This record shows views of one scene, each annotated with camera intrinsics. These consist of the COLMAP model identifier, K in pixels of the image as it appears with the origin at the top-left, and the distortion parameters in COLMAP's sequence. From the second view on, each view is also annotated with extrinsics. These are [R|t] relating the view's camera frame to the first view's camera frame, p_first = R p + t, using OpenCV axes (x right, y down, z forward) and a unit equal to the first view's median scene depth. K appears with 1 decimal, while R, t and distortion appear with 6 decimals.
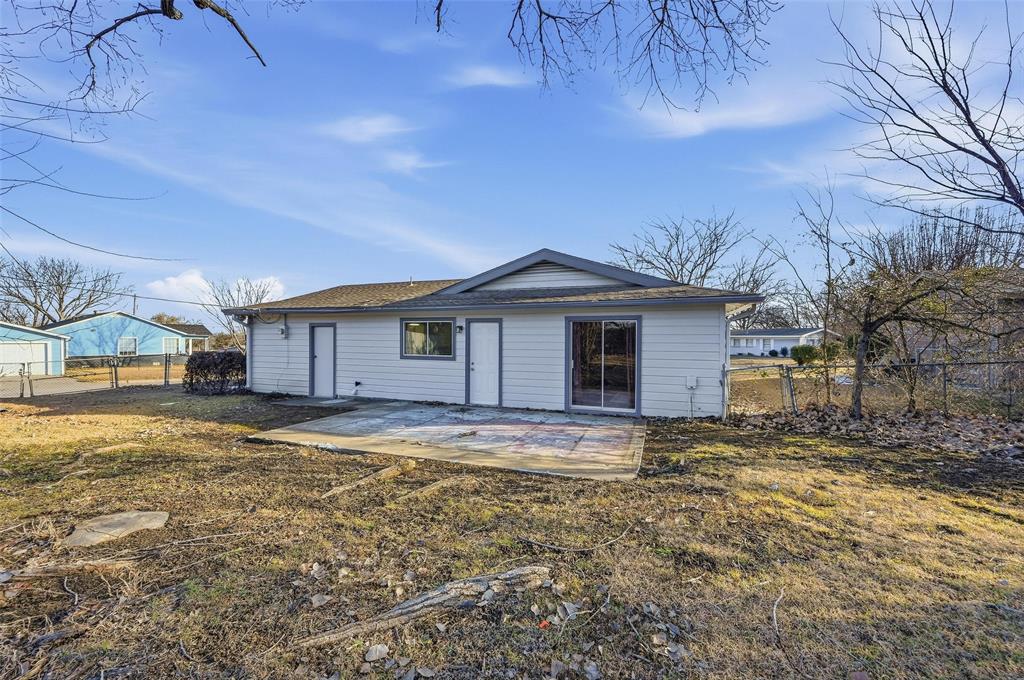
lens RADIAL K [[404.6, 0, 516.7], [0, 404.6, 334.4], [0, 0, 1]] dist [-0.001077, 0.000014]
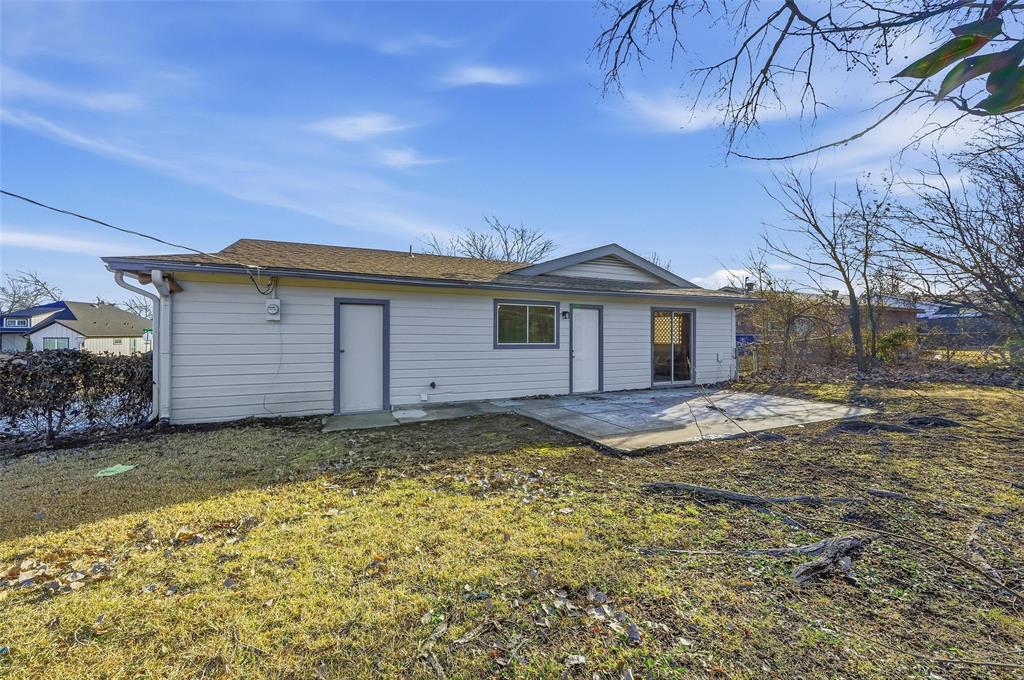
lens RADIAL K [[404.6, 0, 516.7], [0, 404.6, 334.4], [0, 0, 1]] dist [-0.001077, 0.000014]
pose [[0.704448, -0.001801, 0.709753, -0.881272], [-0.007848, 0.999916, 0.010326, 0.023145], [-0.709712, -0.012844, 0.704374, 0.410720]]
